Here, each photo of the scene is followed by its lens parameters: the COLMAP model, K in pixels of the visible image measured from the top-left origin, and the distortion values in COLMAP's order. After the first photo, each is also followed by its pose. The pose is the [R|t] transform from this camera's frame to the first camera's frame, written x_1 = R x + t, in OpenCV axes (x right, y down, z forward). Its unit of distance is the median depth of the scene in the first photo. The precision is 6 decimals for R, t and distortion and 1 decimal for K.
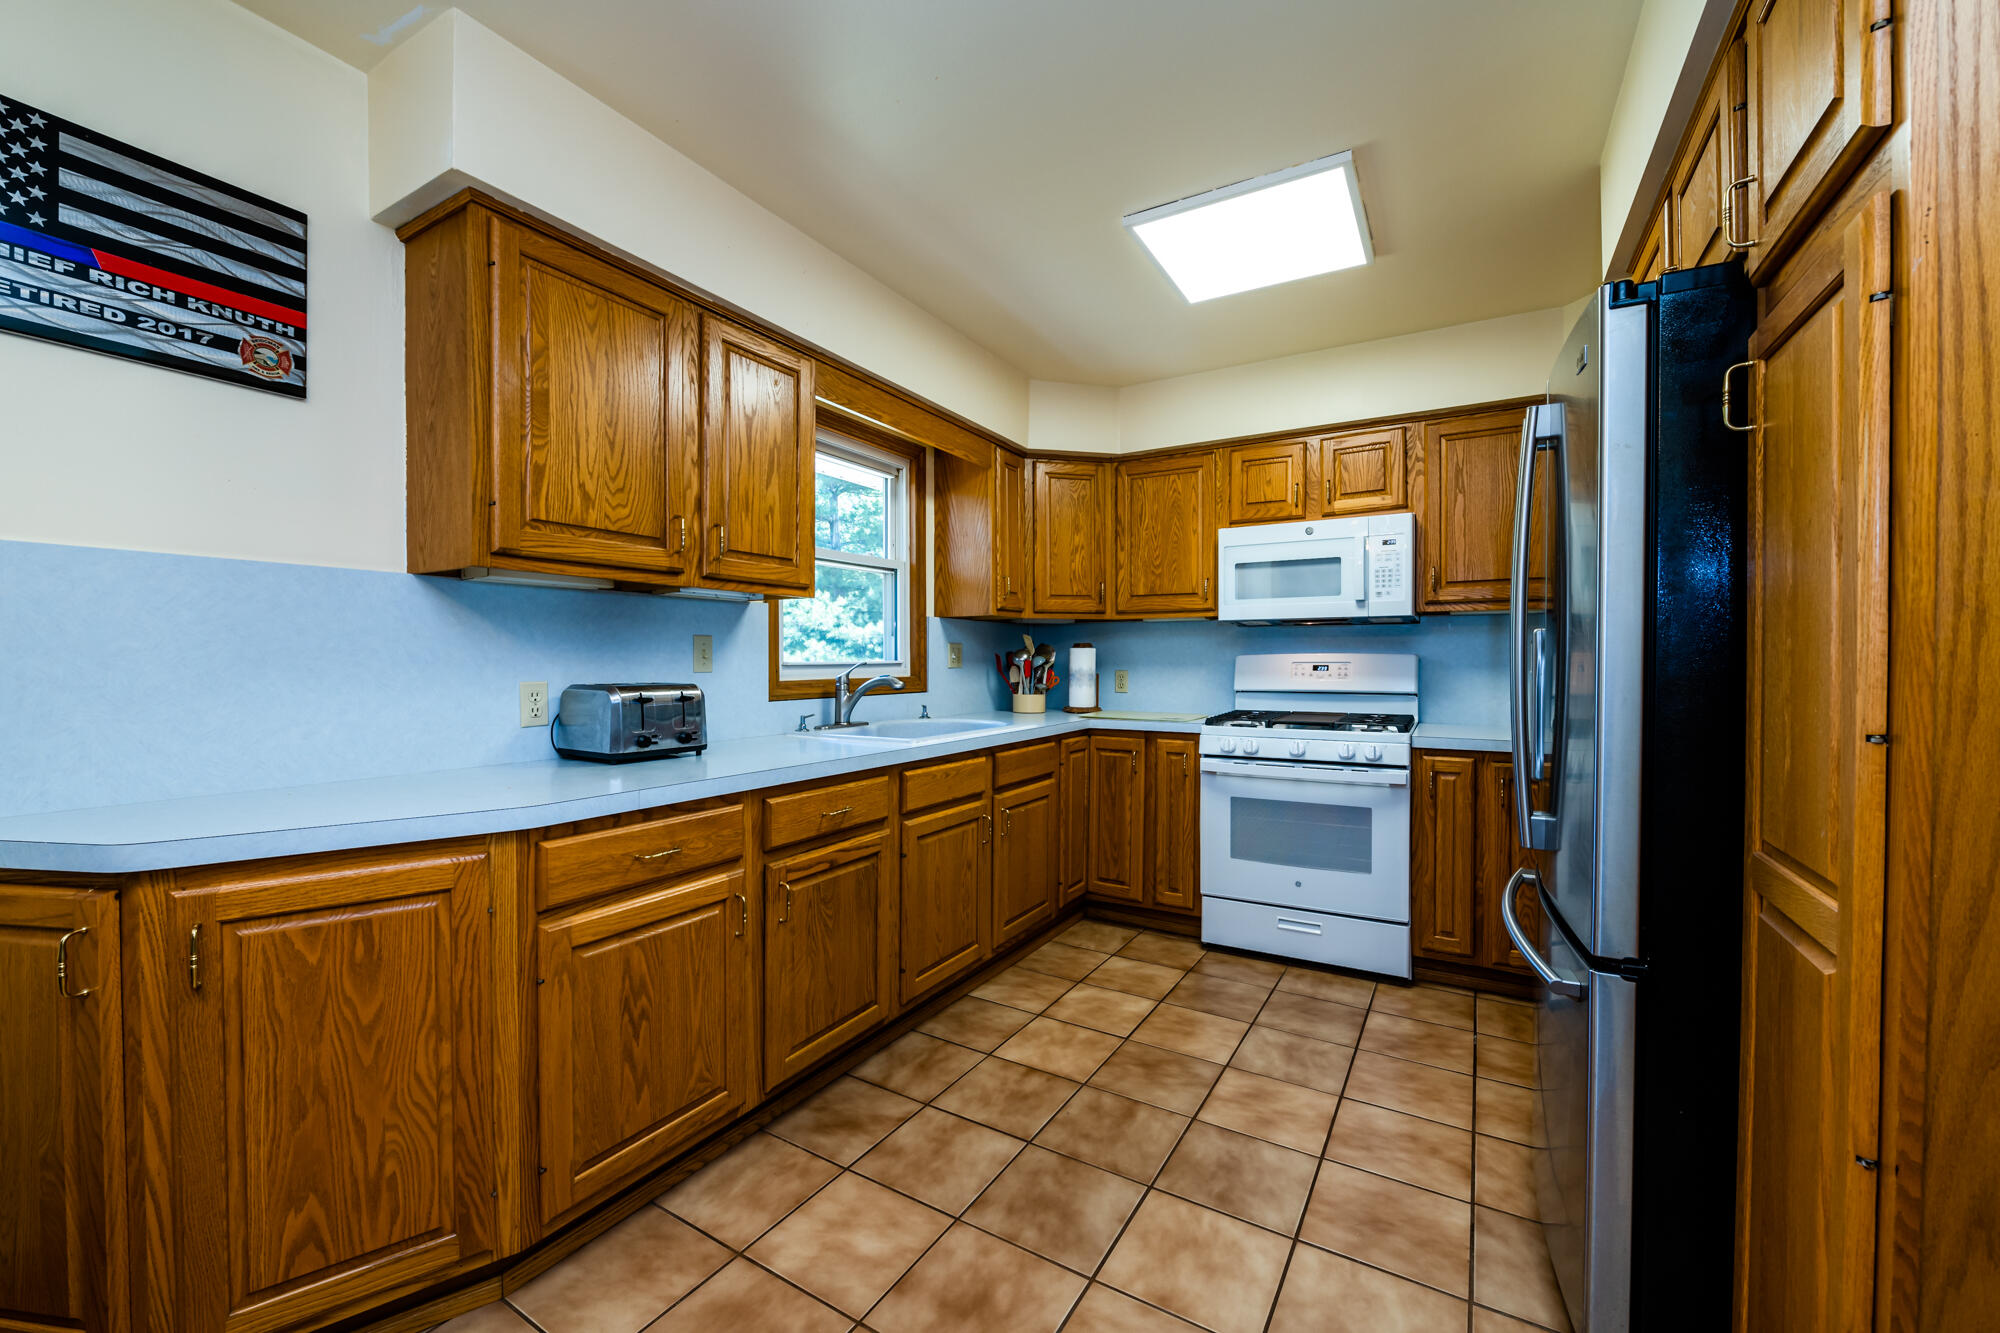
lens RADIAL K [[802.6, 0, 993.4], [0, 802.6, 666.0], [0, 0, 1]] dist [-0.007330, -0.000437]
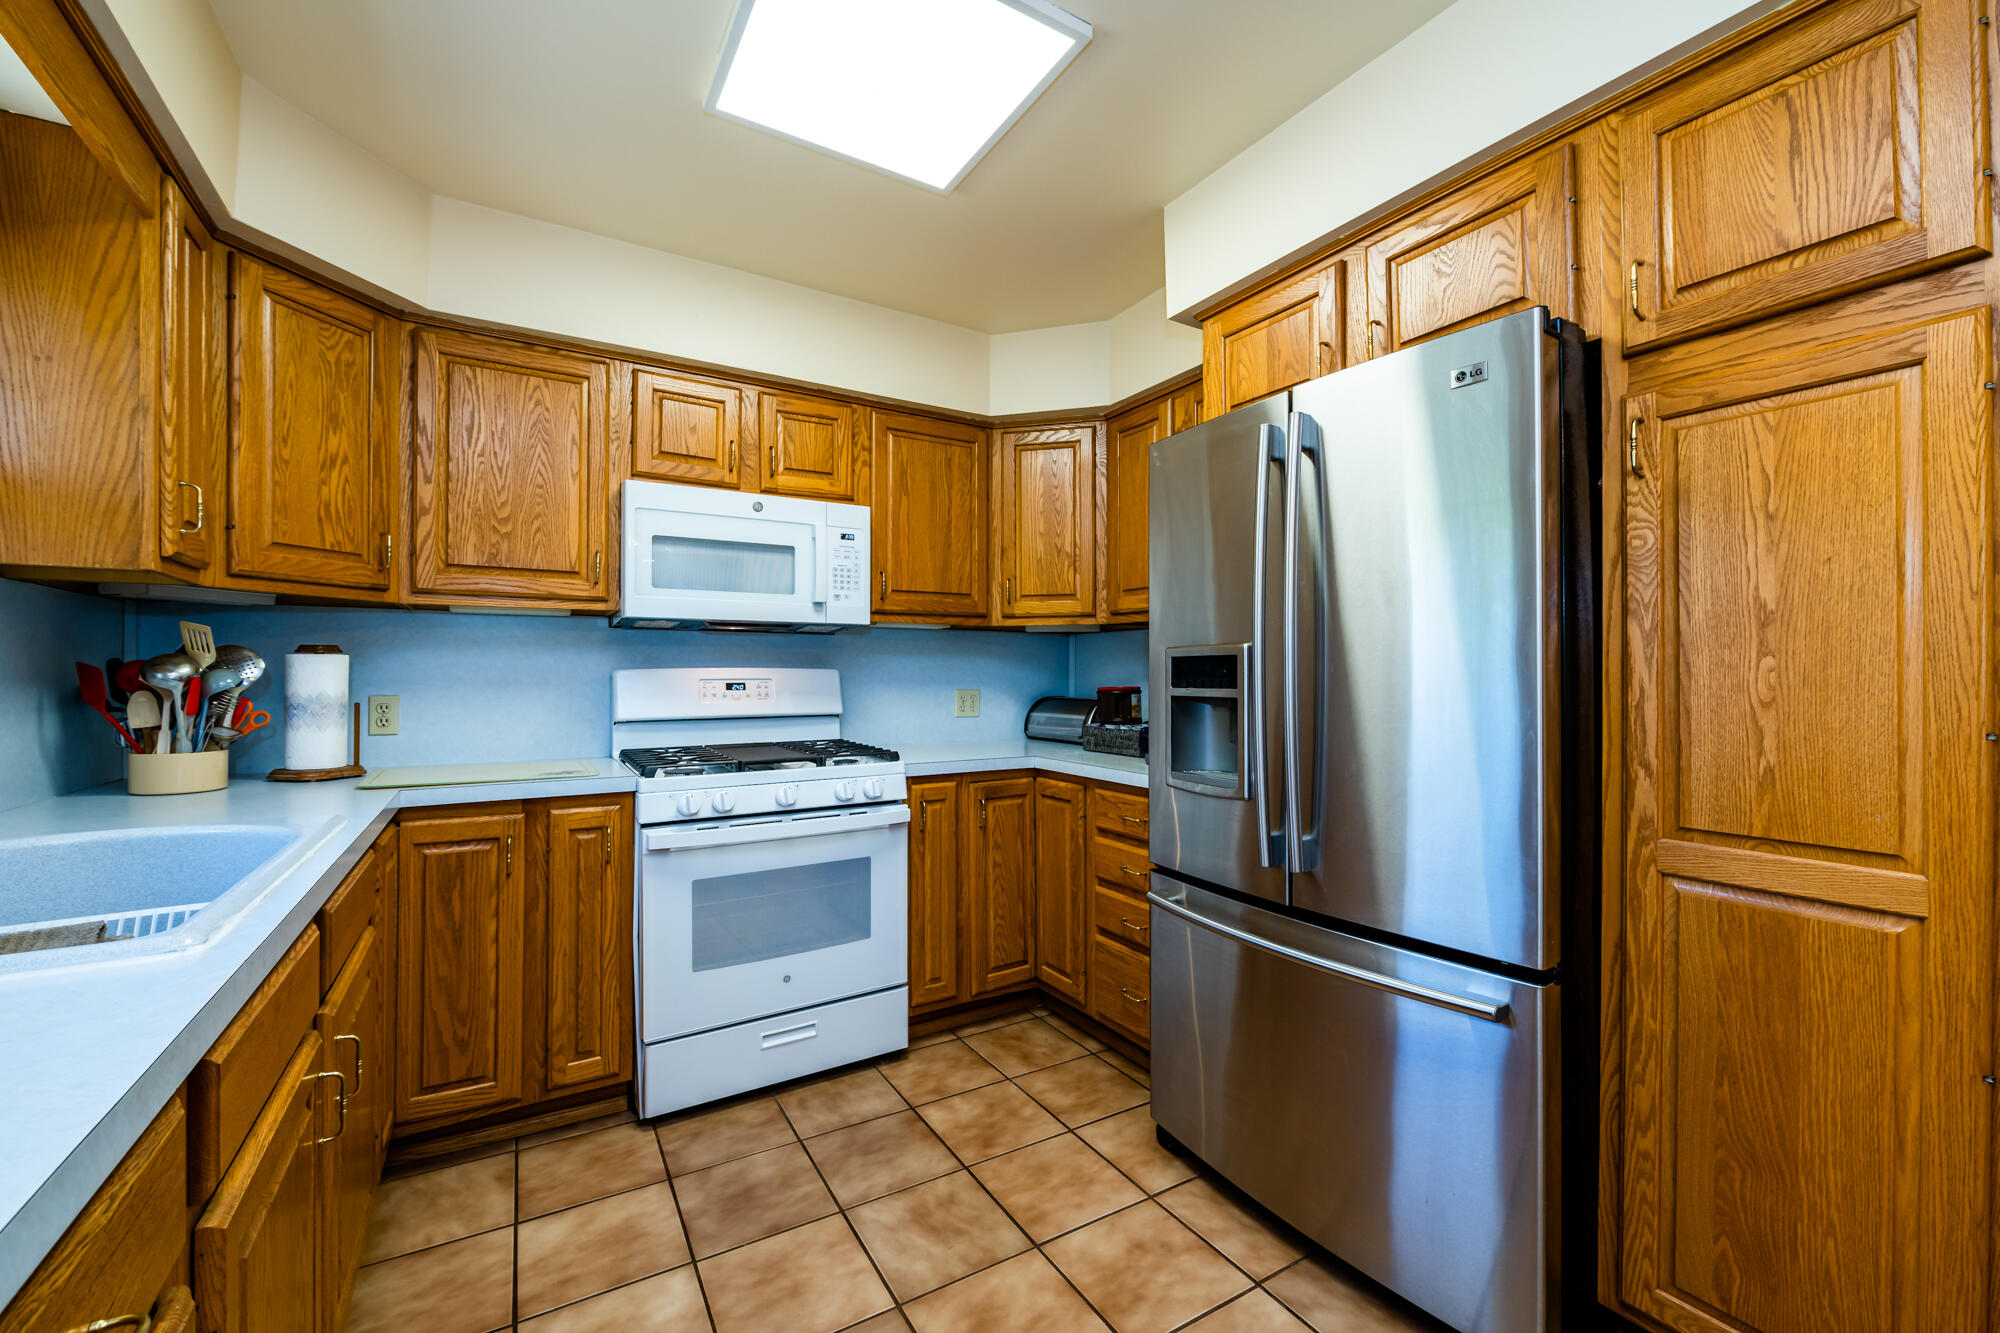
lens RADIAL K [[802.6, 0, 1003.9], [0, 802.6, 669.2], [0, 0, 1]] dist [-0.007330, -0.000437]
pose [[0.458534, 0.006352, 0.888654, -0.177628], [0.008381, 0.999899, -0.011472, -0.003431], [-0.888638, 0.012708, 0.458434, 0.453896]]
